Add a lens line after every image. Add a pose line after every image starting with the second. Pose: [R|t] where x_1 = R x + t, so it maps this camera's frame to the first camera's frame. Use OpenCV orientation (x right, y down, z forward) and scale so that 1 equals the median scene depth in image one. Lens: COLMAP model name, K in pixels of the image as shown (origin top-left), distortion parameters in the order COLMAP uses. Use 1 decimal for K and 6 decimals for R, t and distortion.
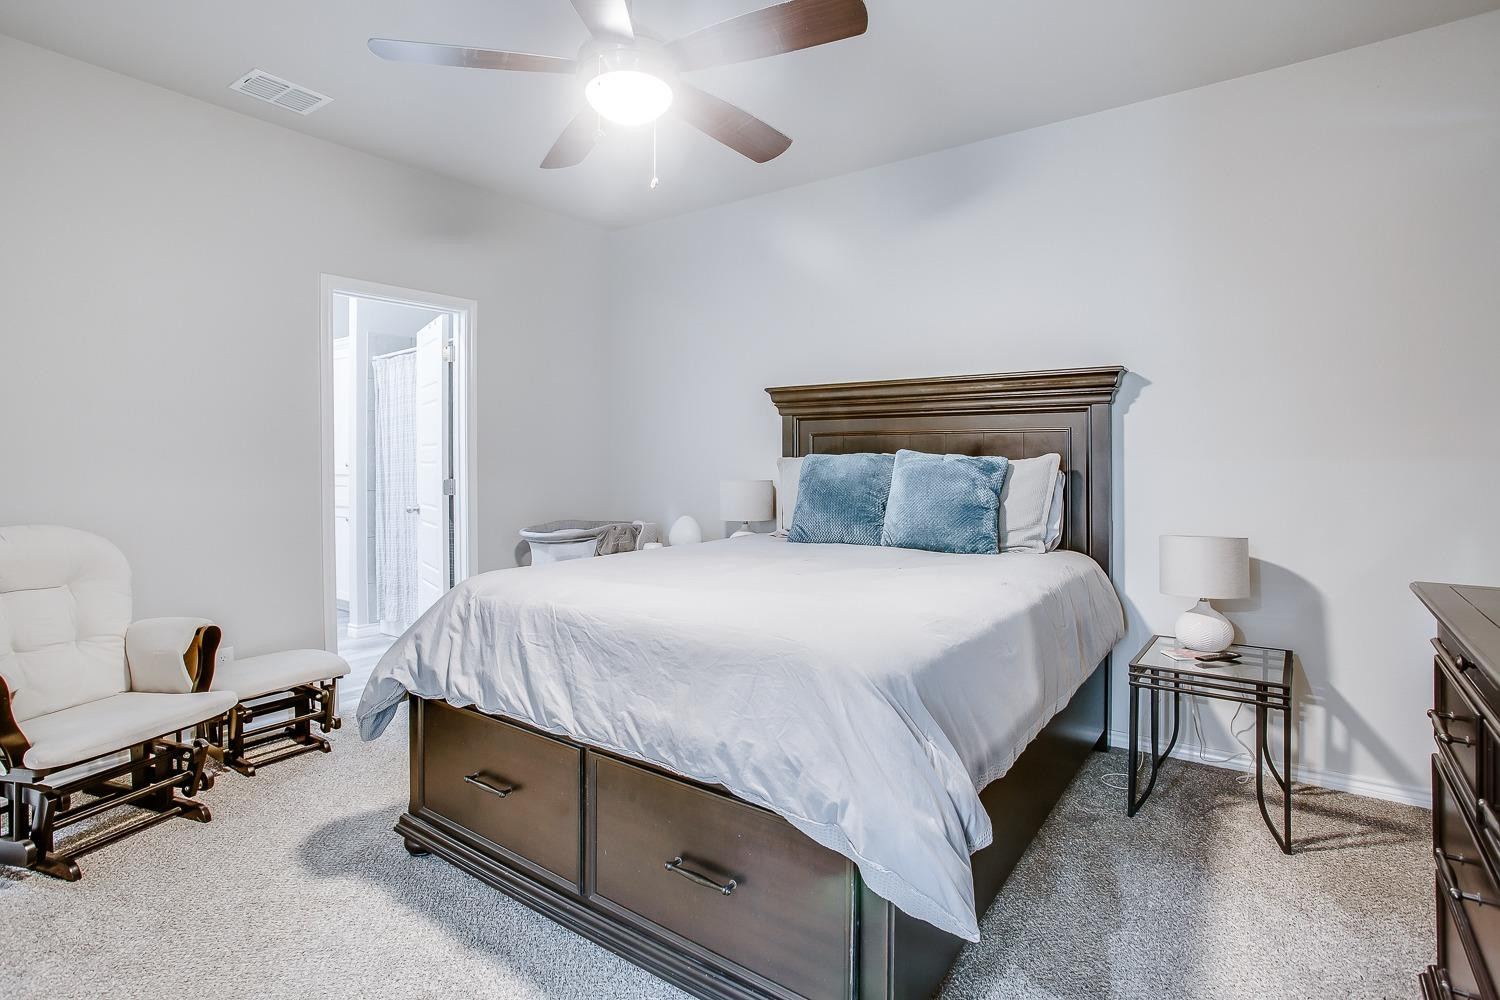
lens RADIAL K [[814.5, 0, 750.8], [0, 814.5, 494.8], [0, 0, 1]] dist [-0.022495, 0.007354]
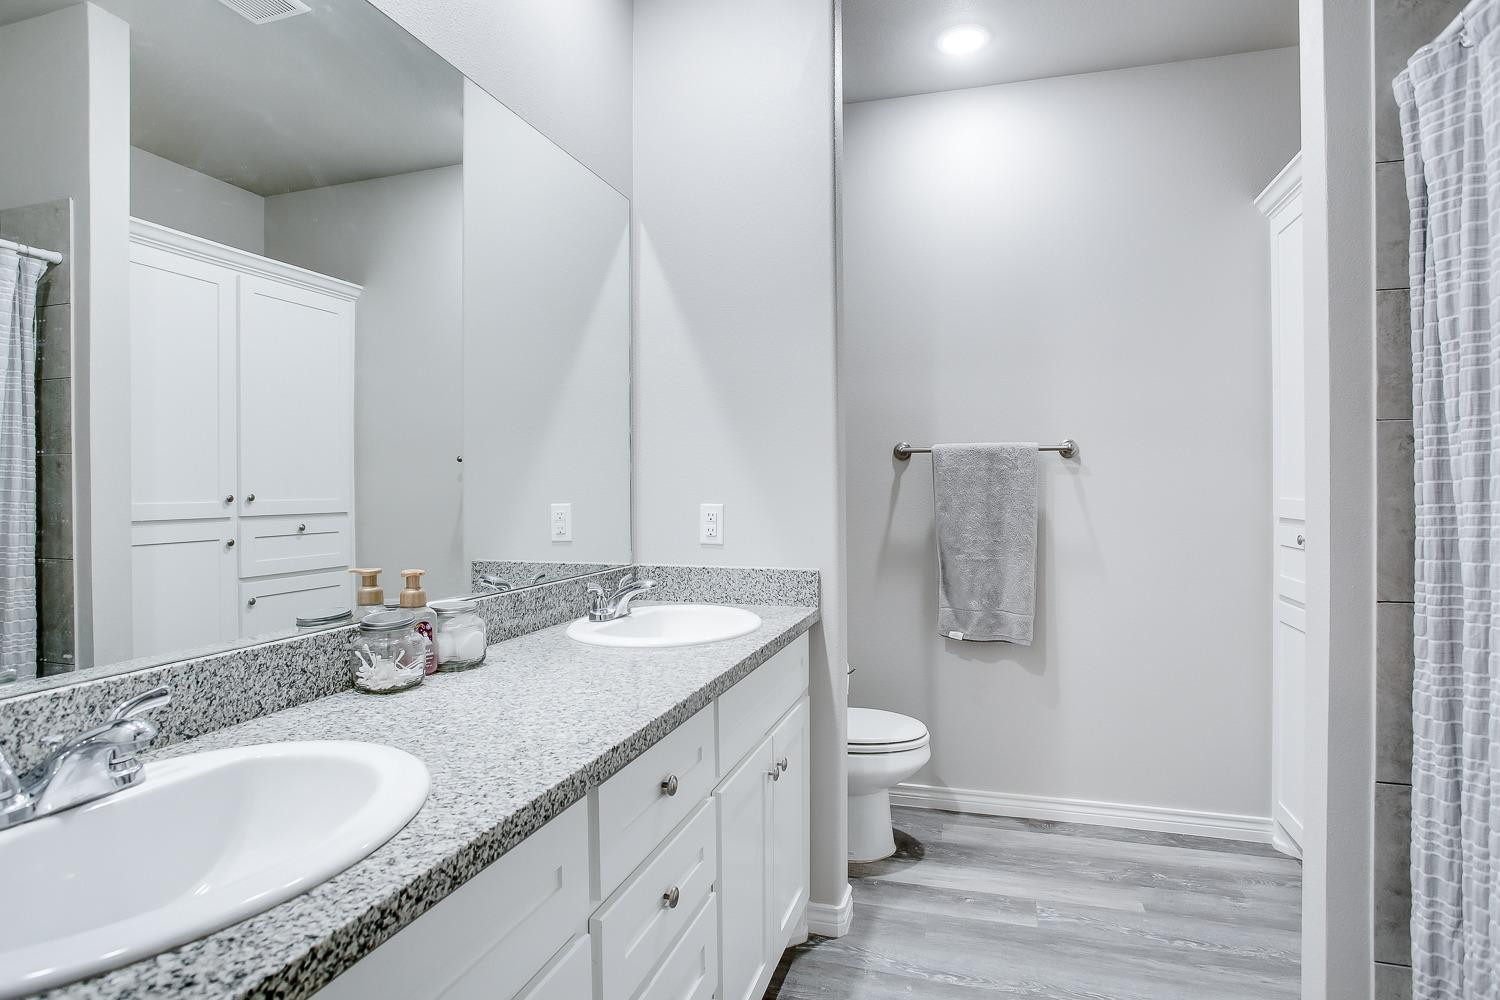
lens RADIAL K [[814.5, 0, 750.4], [0, 814.5, 496.5], [0, 0, 1]] dist [-0.022495, 0.007354]
pose [[0.424215, 0.001469, -0.905560, -0.330381], [-0.000611, 0.999999, 0.001336, -0.039026], [0.905561, -0.000014, 0.424215, 0.721891]]
